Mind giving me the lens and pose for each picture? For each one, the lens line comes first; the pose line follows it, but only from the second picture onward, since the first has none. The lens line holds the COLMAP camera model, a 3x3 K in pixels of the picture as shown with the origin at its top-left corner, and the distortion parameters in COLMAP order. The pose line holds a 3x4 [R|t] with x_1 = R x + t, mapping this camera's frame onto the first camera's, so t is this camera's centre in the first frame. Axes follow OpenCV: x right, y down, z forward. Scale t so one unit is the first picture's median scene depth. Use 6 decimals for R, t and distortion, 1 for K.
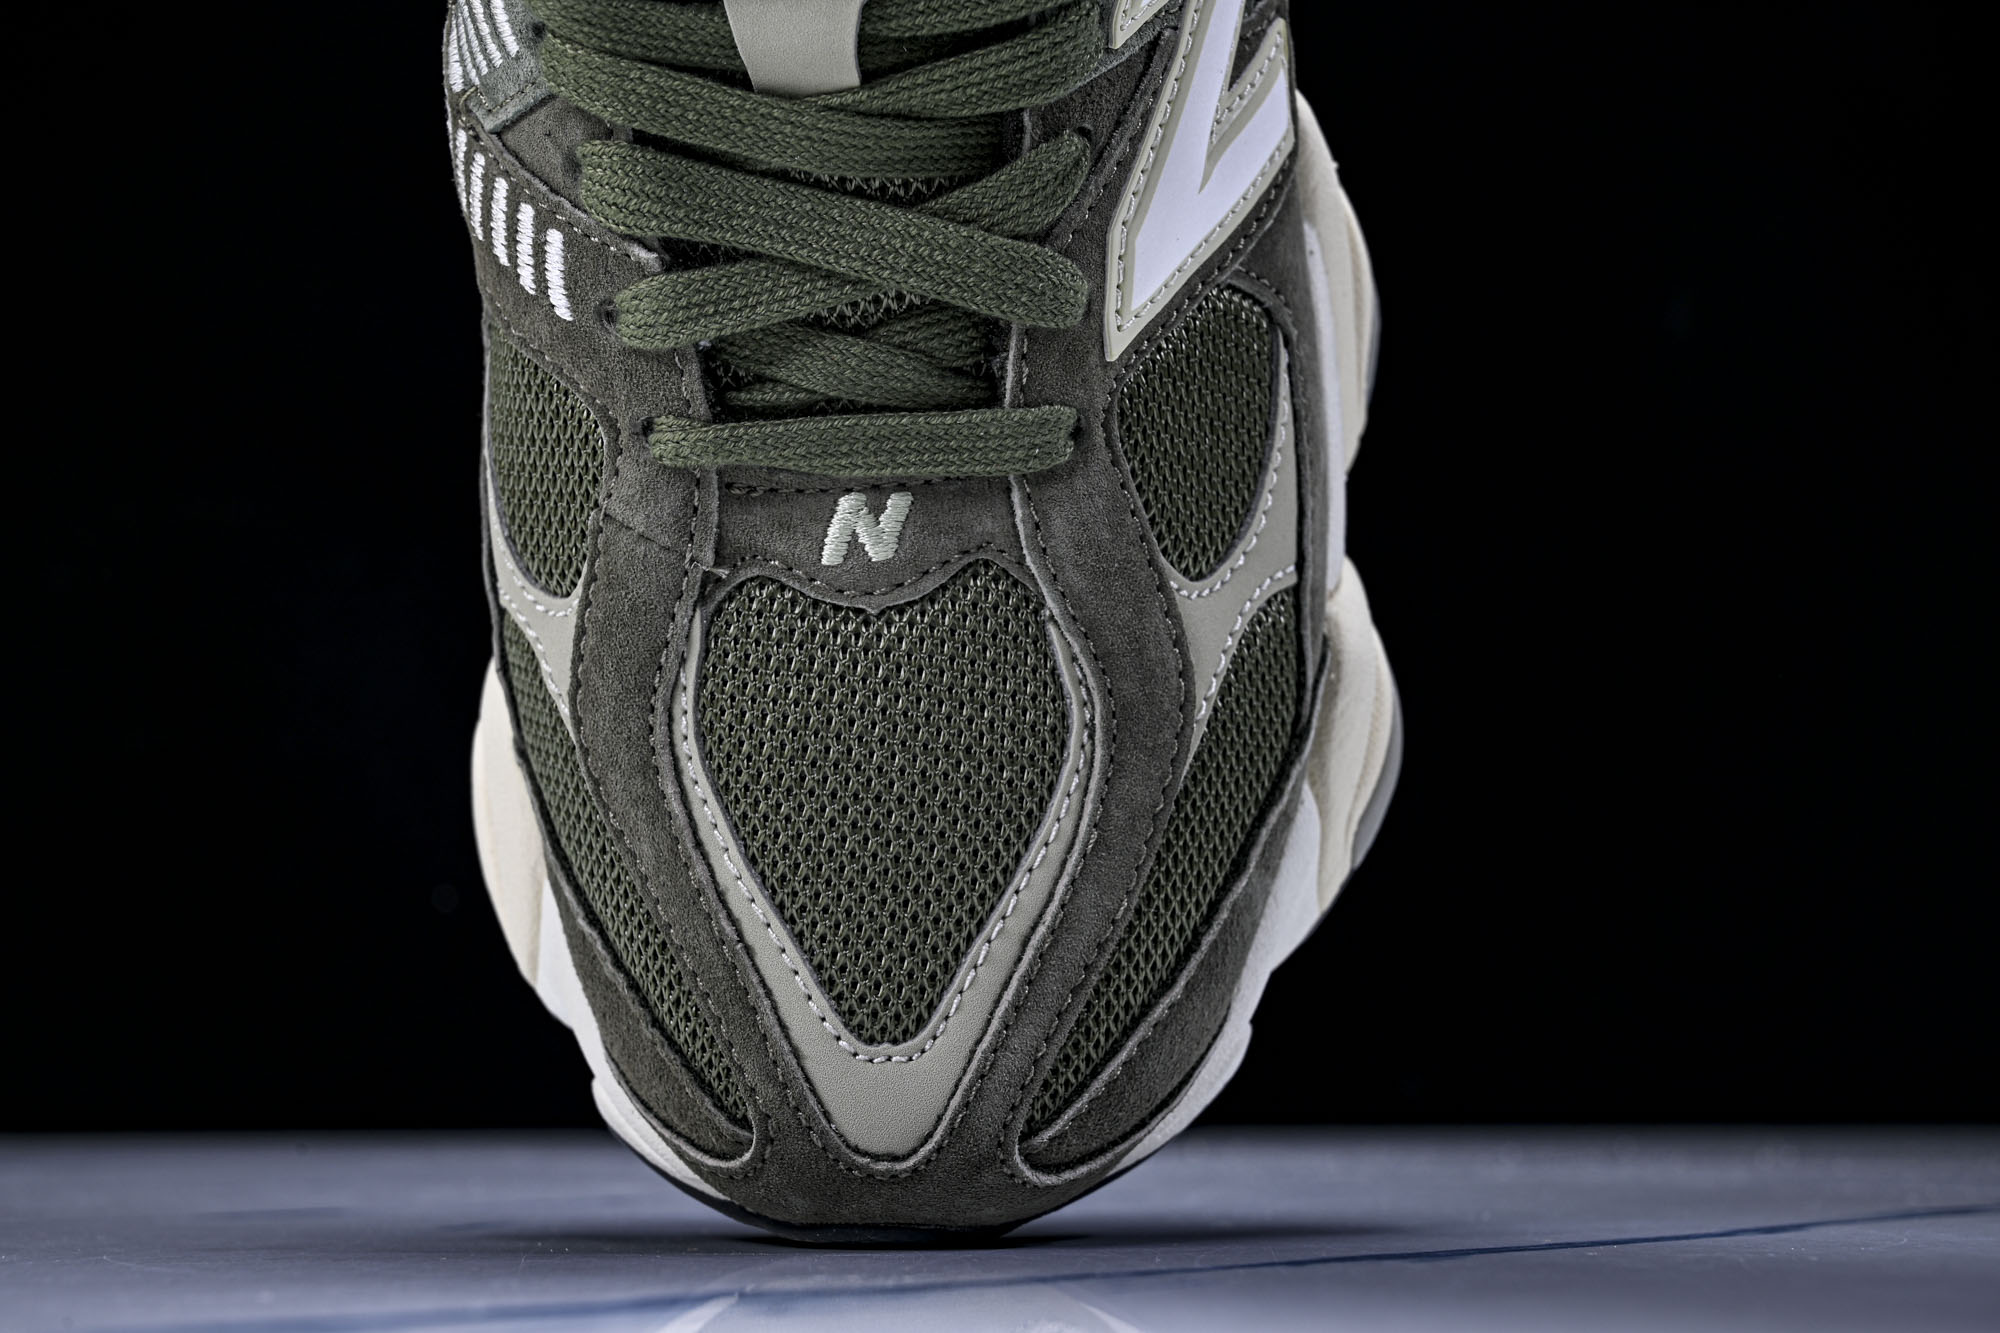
lens RADIAL K [[3330.9, 0, 996.3], [0, 3330.9, 665.5], [0, 0, 1]] dist [-0.049771, 0.000000]
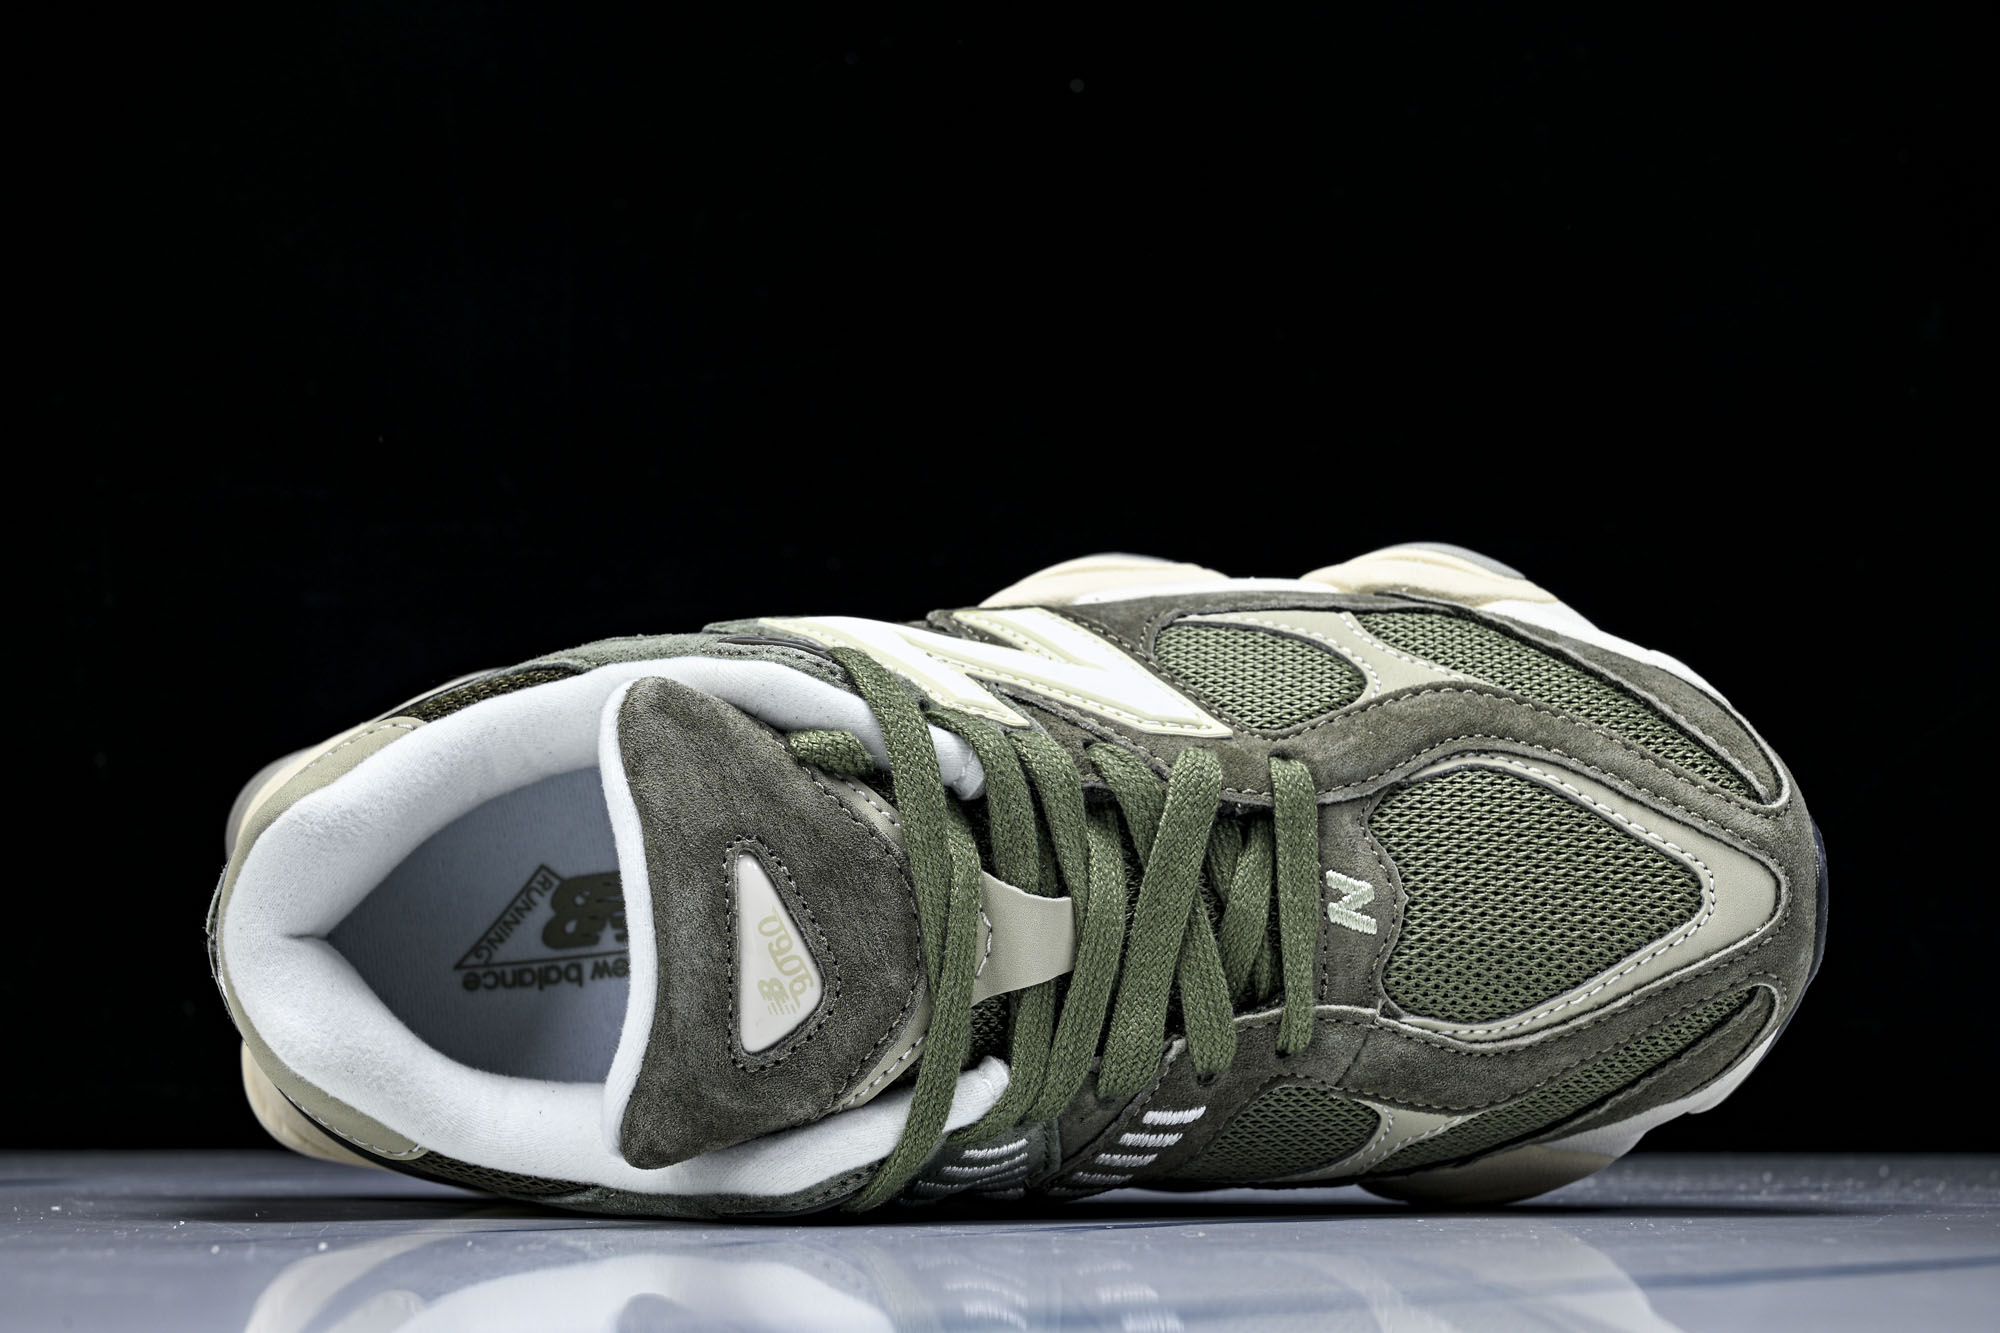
lens RADIAL K [[3330.9, 0, 1004.2], [0, 3330.9, 663.6], [0, 0, 1]] dist [-0.049771, 0.000000]
pose [[0.012787, -0.995531, 0.093567, -0.072471], [0.997407, 0.019327, 0.069325, -0.292423], [-0.070824, 0.092438, 0.993196, -0.436613]]
